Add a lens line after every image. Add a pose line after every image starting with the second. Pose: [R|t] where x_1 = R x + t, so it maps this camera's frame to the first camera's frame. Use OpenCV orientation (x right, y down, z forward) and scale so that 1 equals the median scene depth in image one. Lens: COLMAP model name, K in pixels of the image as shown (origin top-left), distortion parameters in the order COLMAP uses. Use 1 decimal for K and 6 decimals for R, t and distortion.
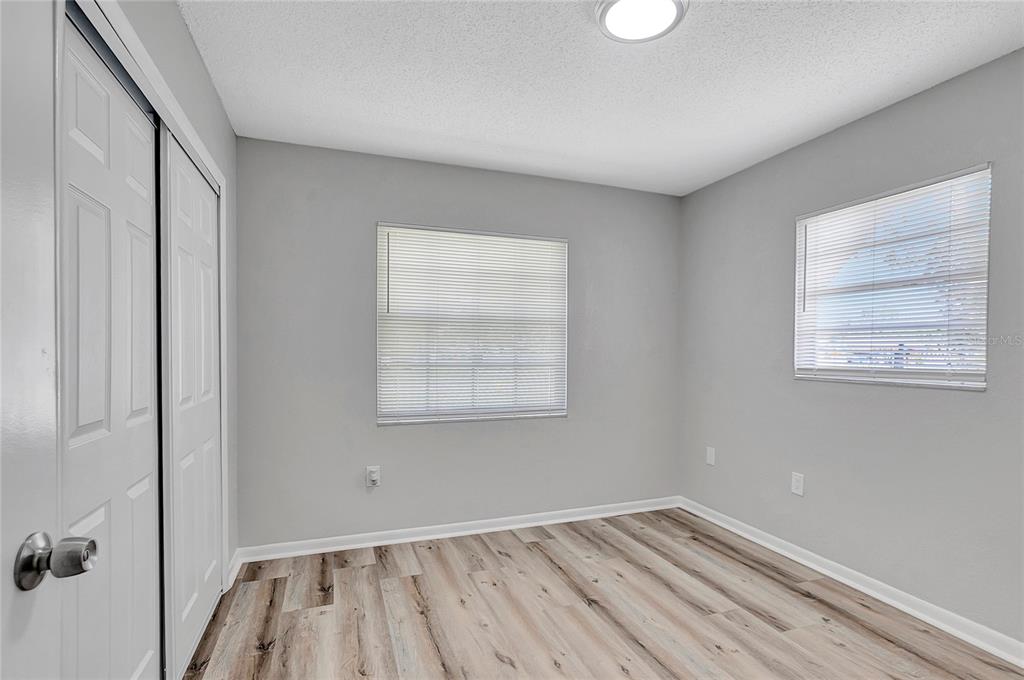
lens RADIAL K [[469.7, 0, 514.3], [0, 469.7, 353.5], [0, 0, 1]] dist [-0.019191, 0.001234]
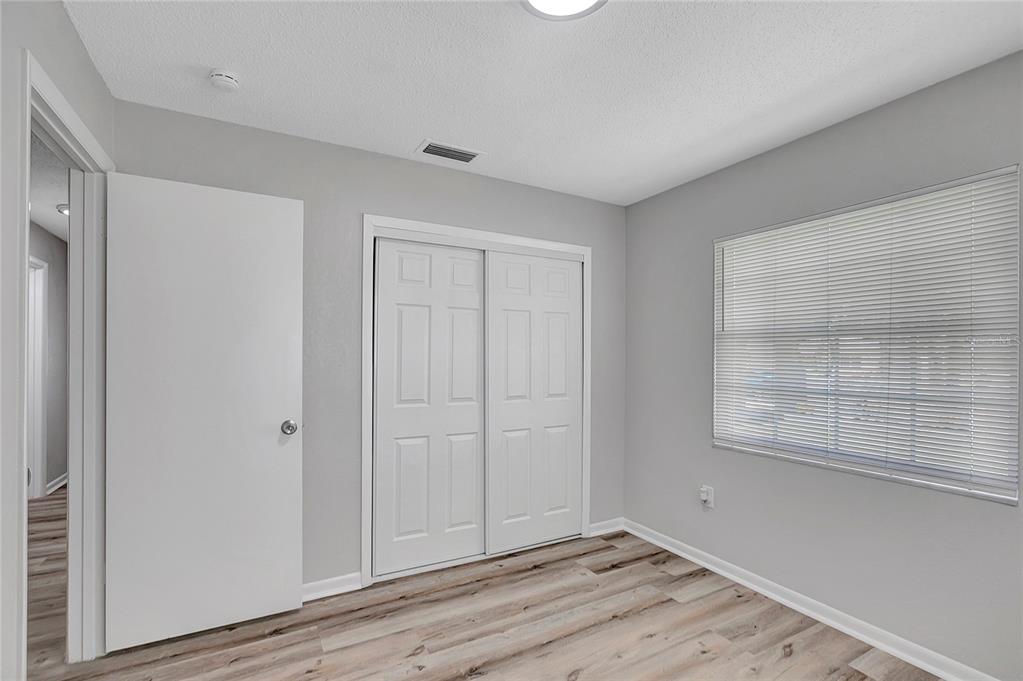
lens RADIAL K [[469.3, 0, 513.8], [0, 469.3, 353.9], [0, 0, 1]] dist [-0.019191, 0.001234]
pose [[0.167966, -0.006641, -0.985770, 0.656476], [-0.011014, 0.999902, -0.008613, -0.026225], [0.985731, 0.012304, 0.167877, 0.470638]]
